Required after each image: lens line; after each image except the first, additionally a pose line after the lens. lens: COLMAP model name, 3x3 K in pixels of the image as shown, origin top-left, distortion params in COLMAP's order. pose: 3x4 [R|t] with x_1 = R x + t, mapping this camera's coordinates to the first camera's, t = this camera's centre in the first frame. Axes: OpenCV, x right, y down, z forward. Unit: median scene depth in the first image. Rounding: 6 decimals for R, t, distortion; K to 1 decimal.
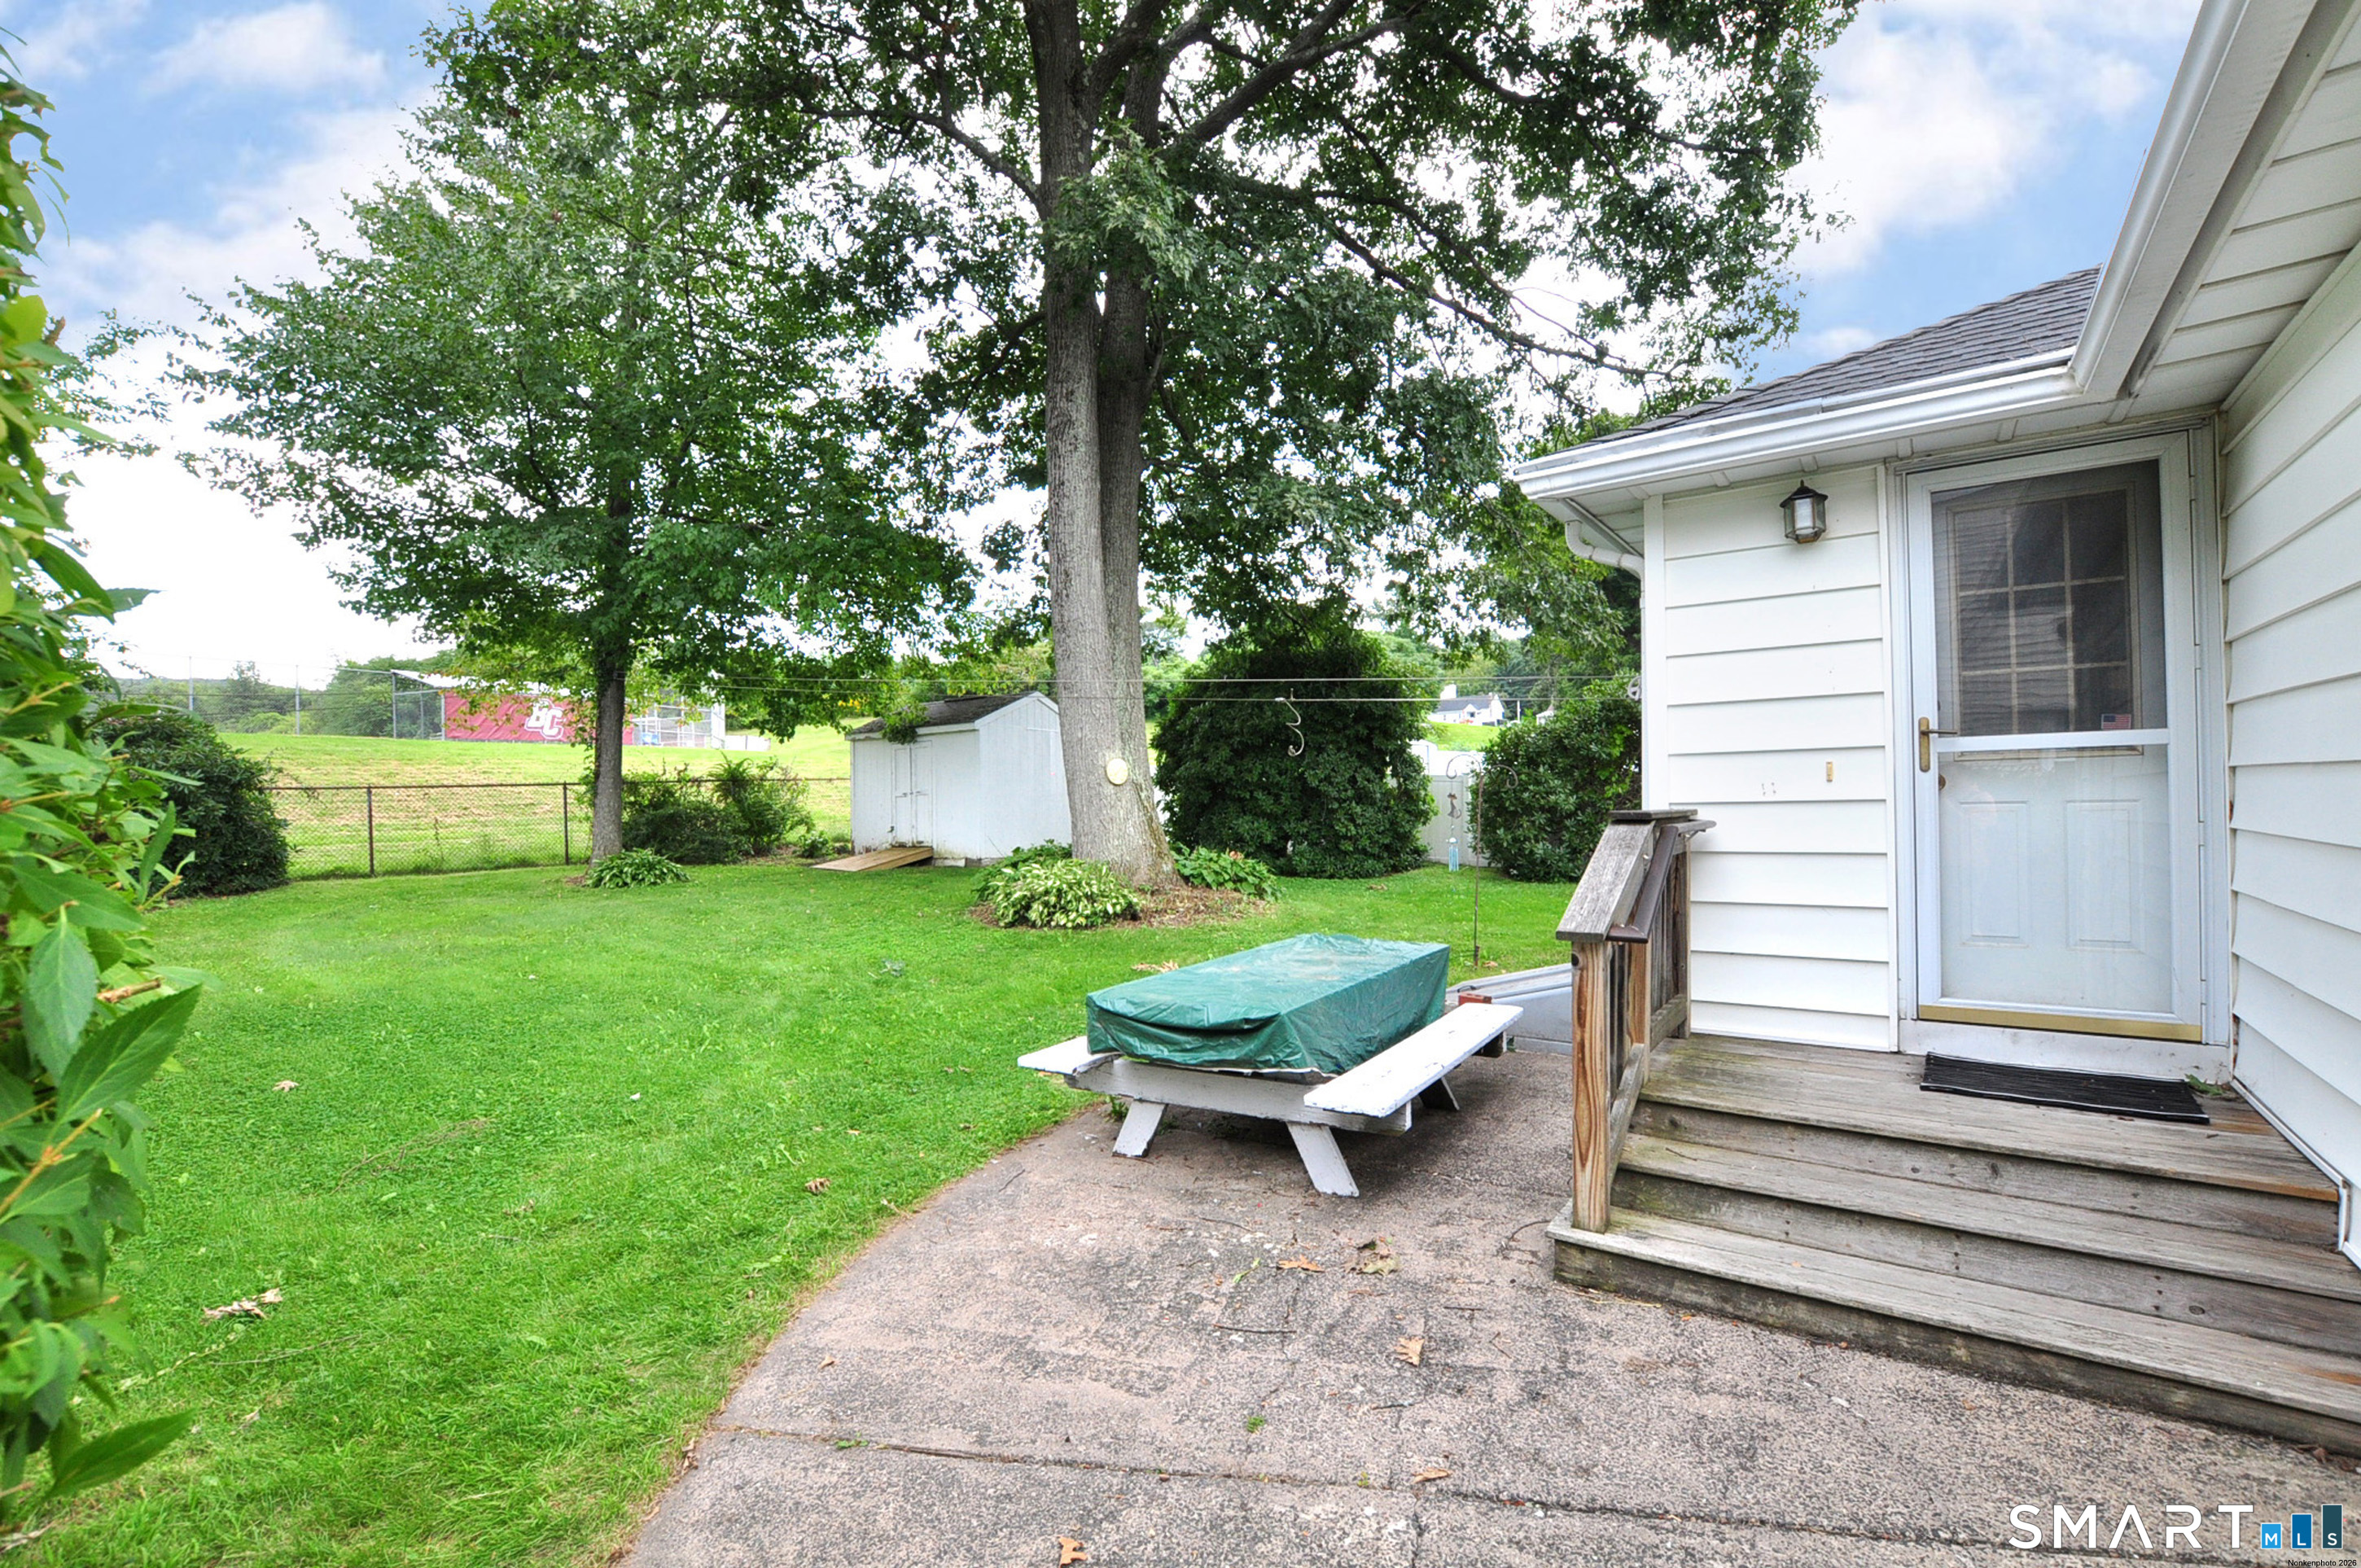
lens RADIAL K [[1028.7, 0, 1187.2], [0, 1028.7, 798.9], [0, 0, 1]] dist [-0.025017, 0.000786]
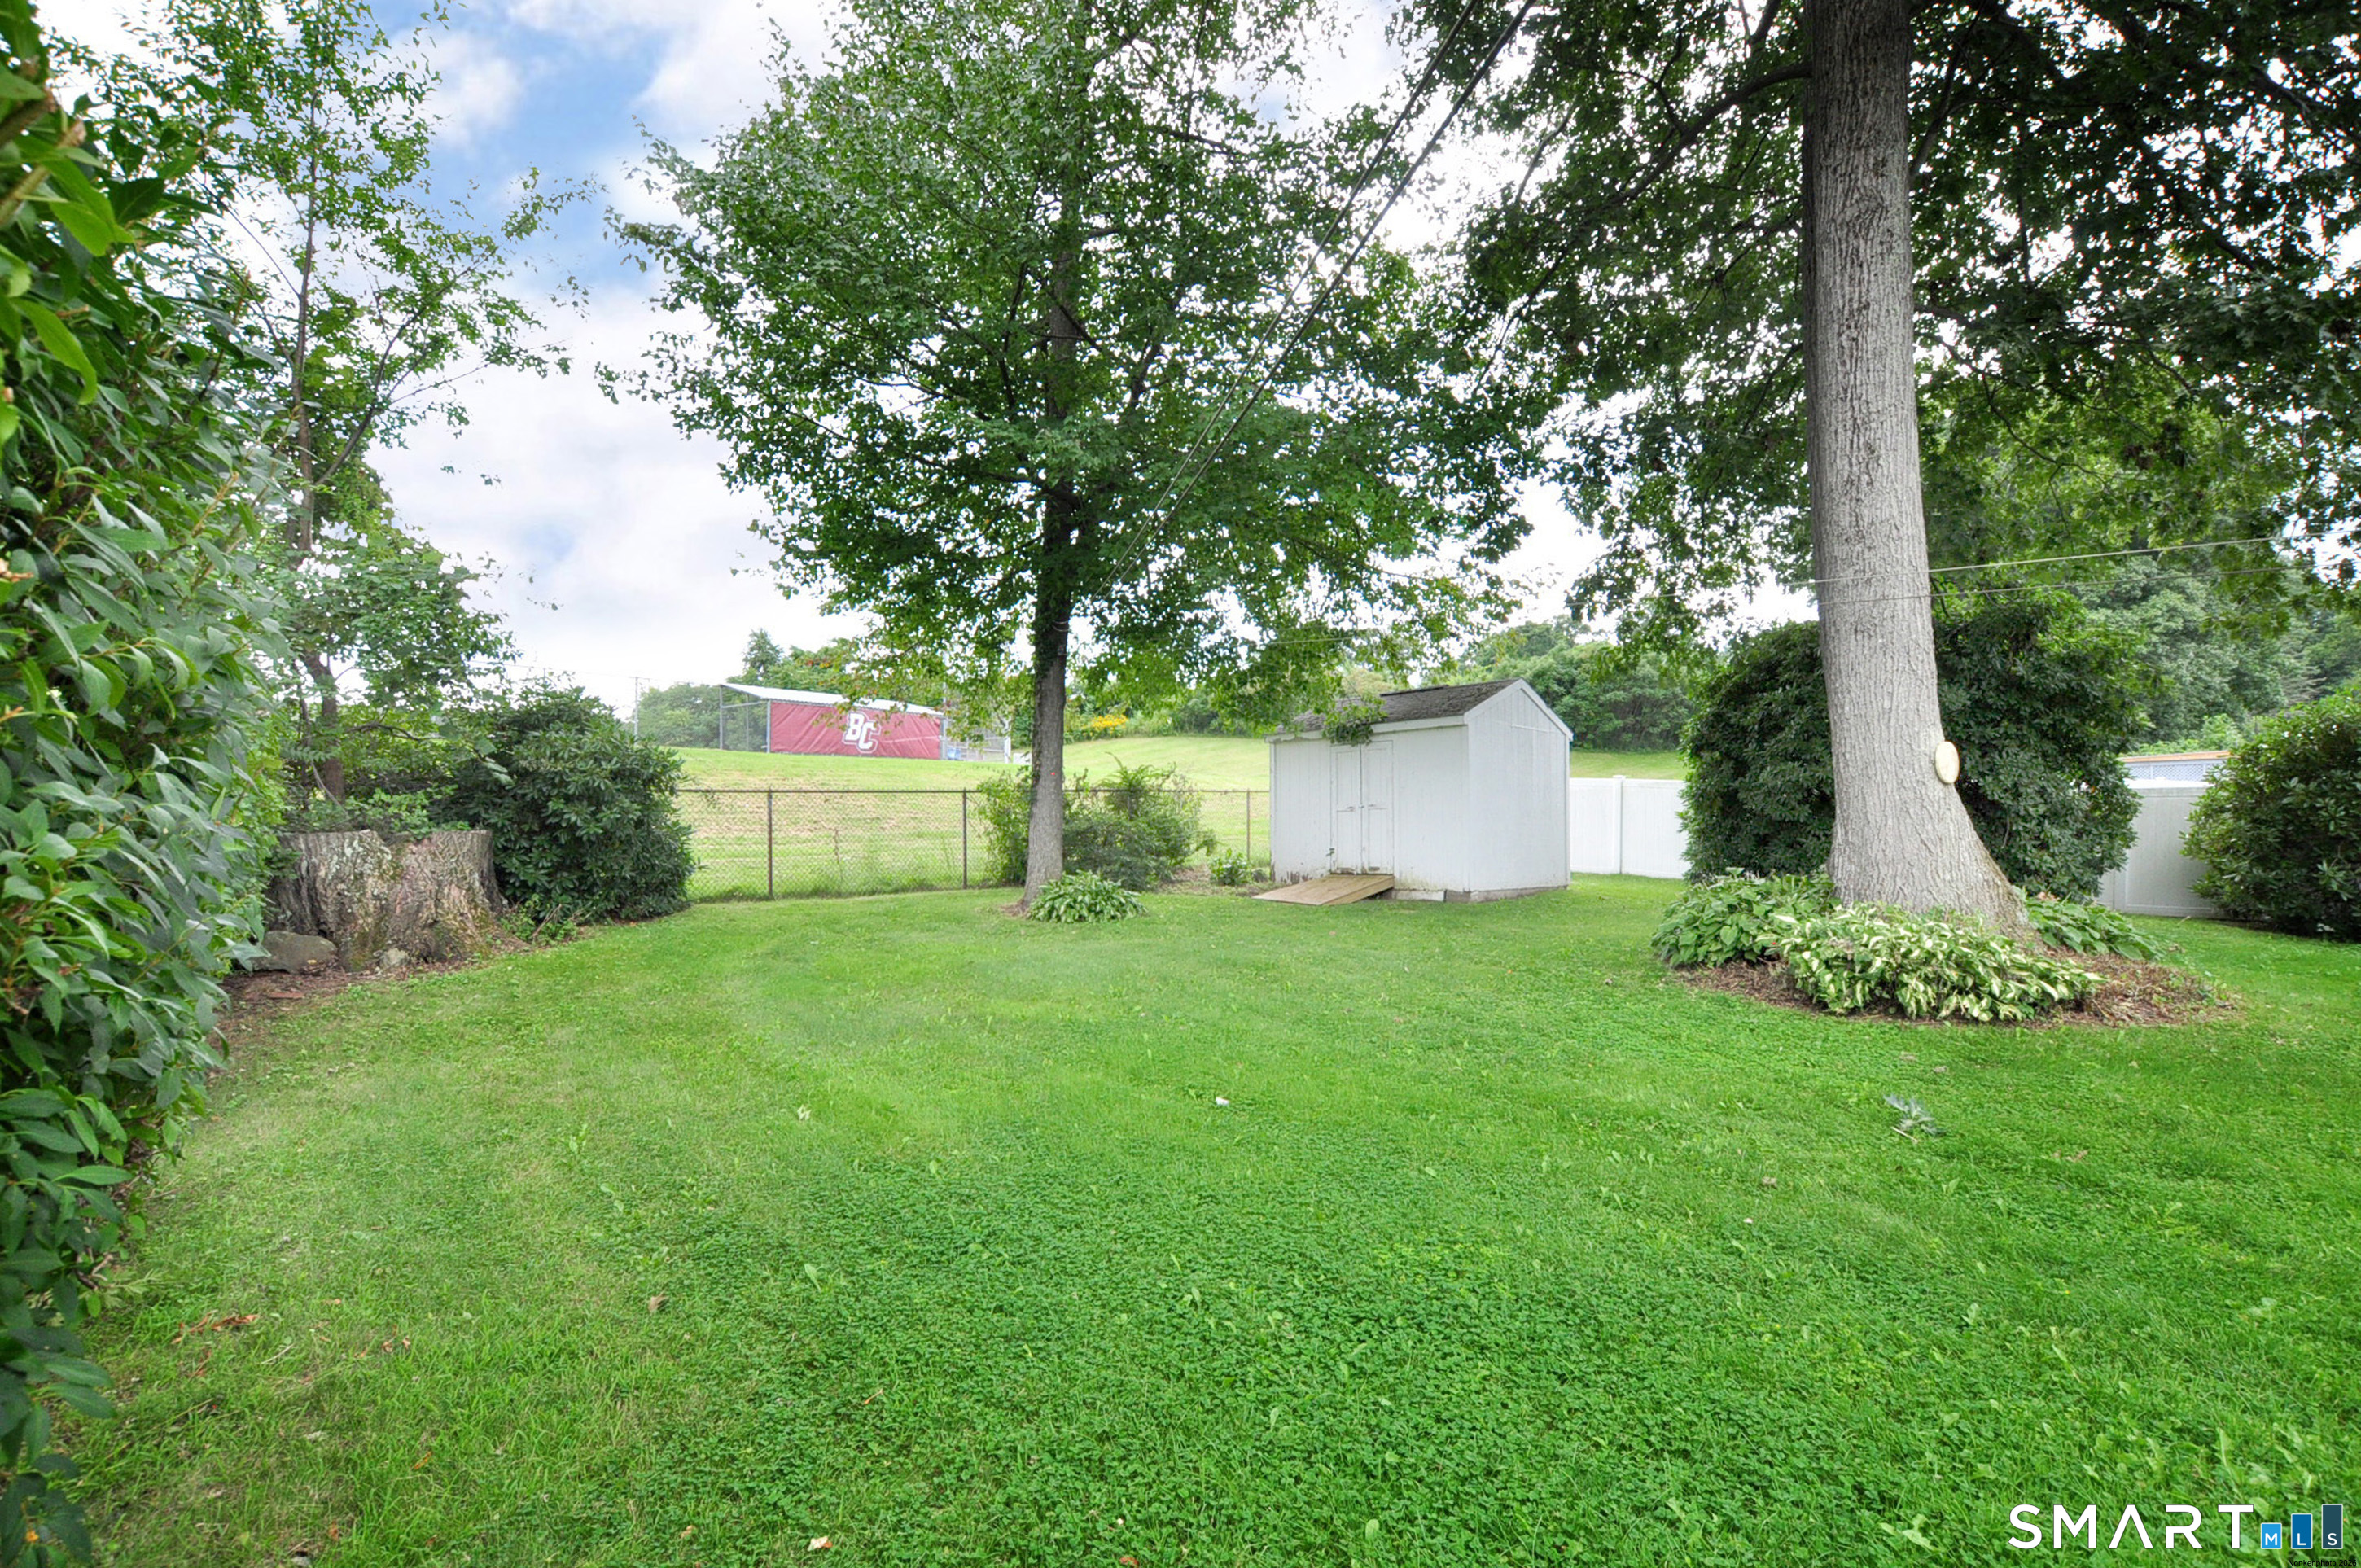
lens RADIAL K [[1028.7, 0, 1191.7], [0, 1028.7, 790.1], [0, 0, 1]] dist [-0.025017, 0.000786]
pose [[0.982433, 0.004521, -0.186560, -1.332161], [-0.011188, 0.999335, -0.034702, 0.056278], [0.186279, 0.036179, 0.981831, 1.035790]]
